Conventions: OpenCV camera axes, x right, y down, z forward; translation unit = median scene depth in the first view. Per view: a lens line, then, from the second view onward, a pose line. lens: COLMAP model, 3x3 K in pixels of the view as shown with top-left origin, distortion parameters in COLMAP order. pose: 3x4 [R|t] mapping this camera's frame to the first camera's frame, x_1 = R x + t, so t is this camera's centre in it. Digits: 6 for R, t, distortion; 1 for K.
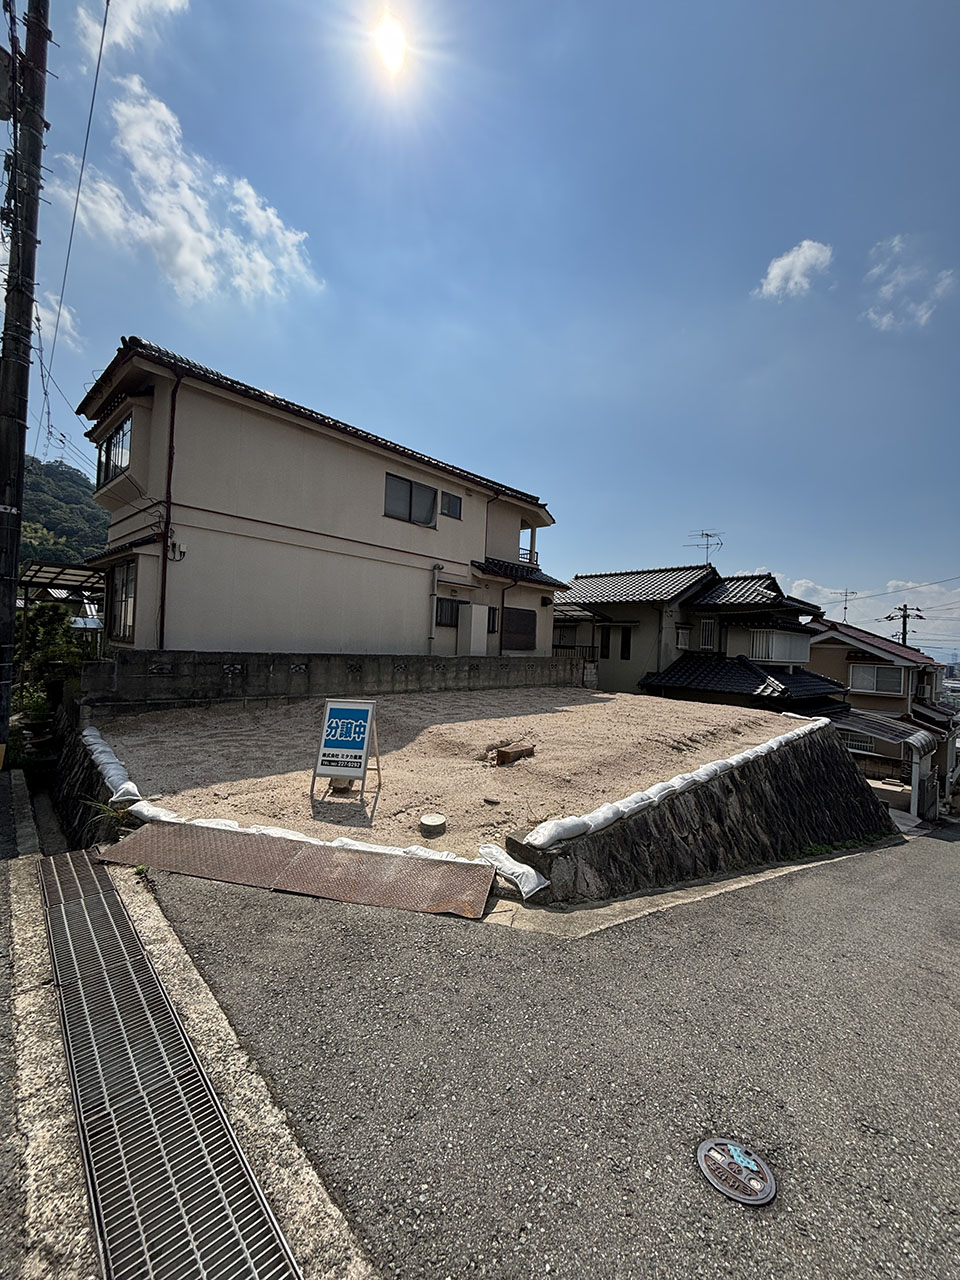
lens RADIAL K [[515.3, 0, 484.6], [0, 515.3, 636.1], [0, 0, 1]] dist [-0.003432, -0.000048]
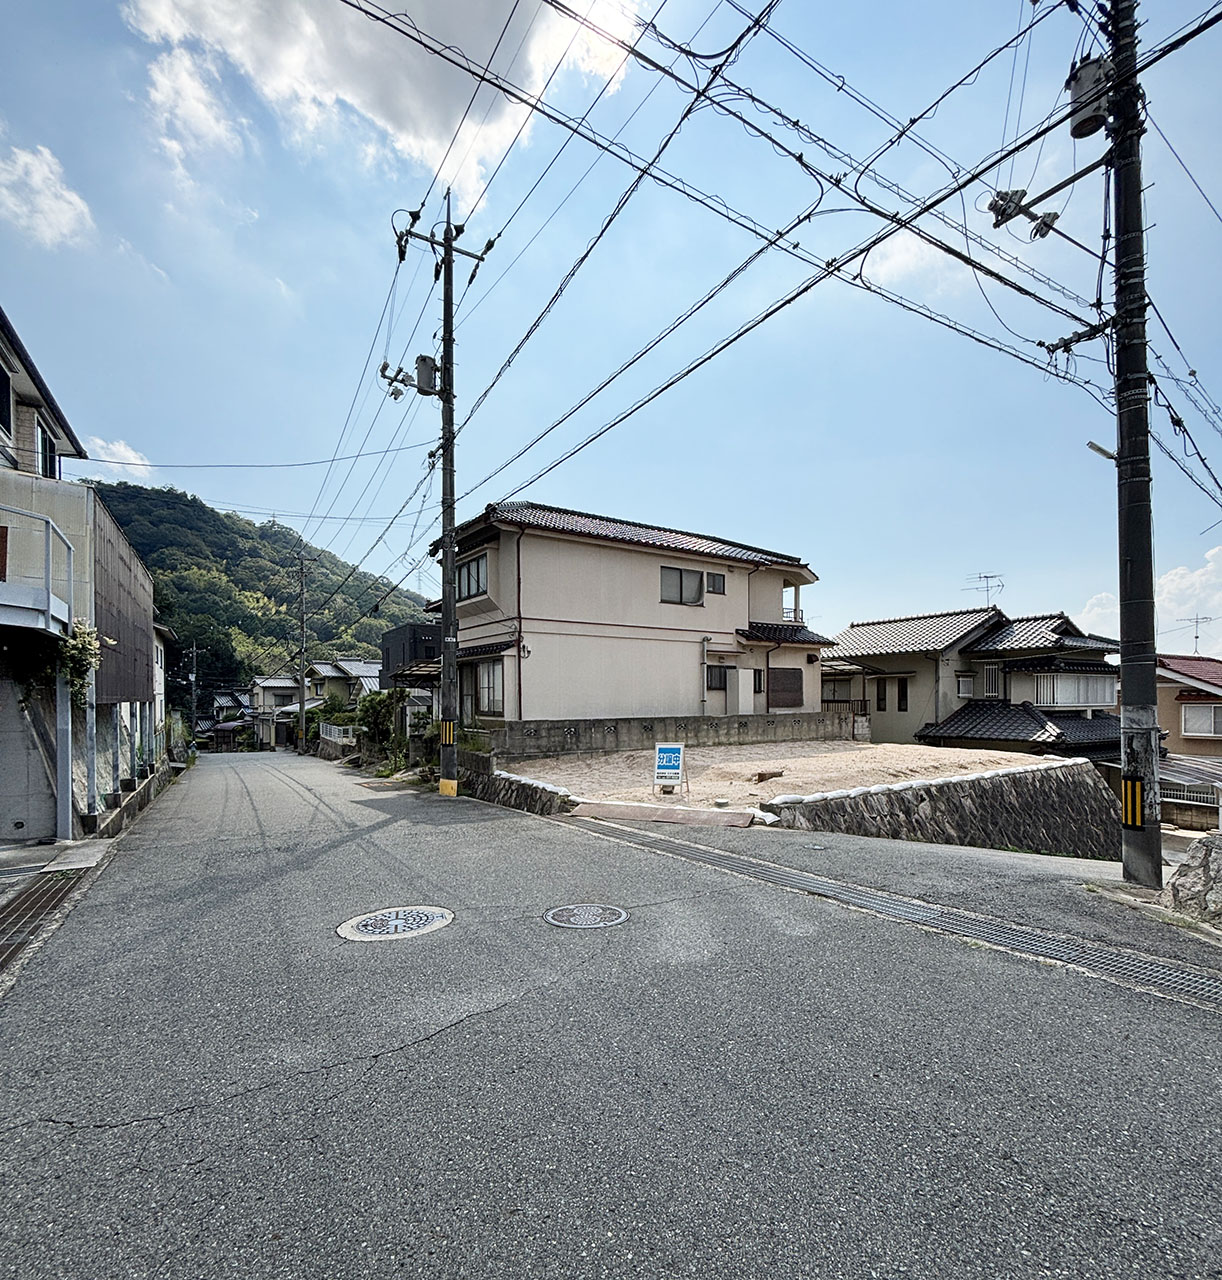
lens RADIAL K [[621.0, 0, 613.9], [0, 621.0, 710.4], [0, 0, 1]] dist [0.021361, -0.000131]
pose [[0.972867, -0.046597, -0.226625, 0.014528], [0.052856, 0.998368, 0.021624, -0.015178], [0.225248, -0.033015, 0.973742, -0.391598]]
